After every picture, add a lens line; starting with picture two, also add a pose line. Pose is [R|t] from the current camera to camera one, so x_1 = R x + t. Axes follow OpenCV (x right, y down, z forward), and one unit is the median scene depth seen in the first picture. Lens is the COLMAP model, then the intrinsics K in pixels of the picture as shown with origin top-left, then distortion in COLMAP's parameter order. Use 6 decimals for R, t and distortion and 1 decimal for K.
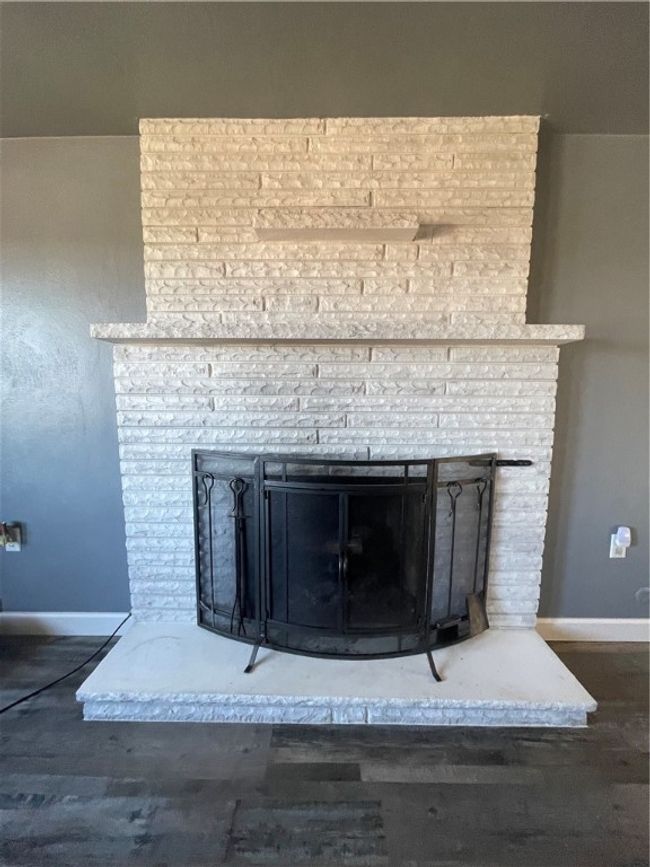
lens RADIAL K [[348.0, 0, 323.3], [0, 348.0, 431.7], [0, 0, 1]] dist [-0.002267, 0.000126]
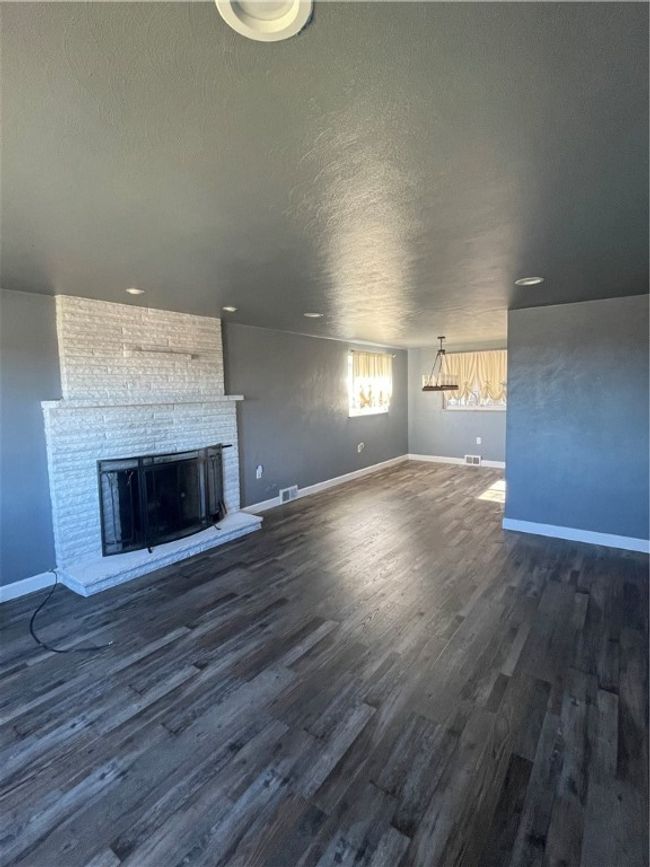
lens RADIAL K [[414.2, 0, 325.0], [0, 414.2, 433.5], [0, 0, 1]] dist [-0.003908, -0.000254]
pose [[0.578209, -0.101842, 0.809508, -1.517678], [0.119703, 0.992031, 0.039304, -0.036777], [-0.807060, 0.074175, 0.585792, -1.400785]]
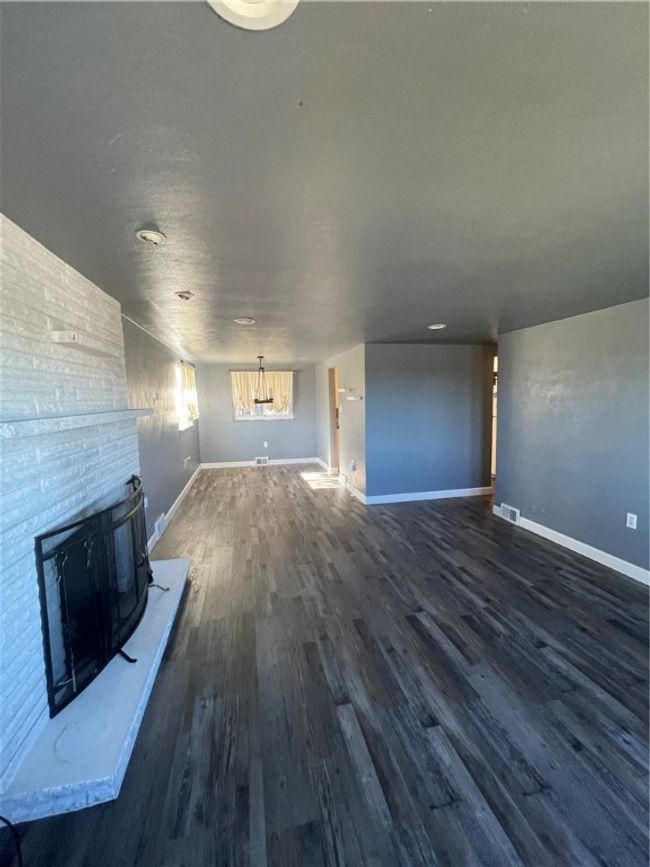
lens RADIAL K [[346.8, 0, 323.7], [0, 346.8, 434.4], [0, 0, 1]] dist [-0.001233, 0.000094]
pose [[-0.237585, -0.102211, 0.965974, -1.515299], [0.129440, 0.982248, 0.135769, -0.269332], [-0.962704, 0.157293, -0.220138, 0.400511]]
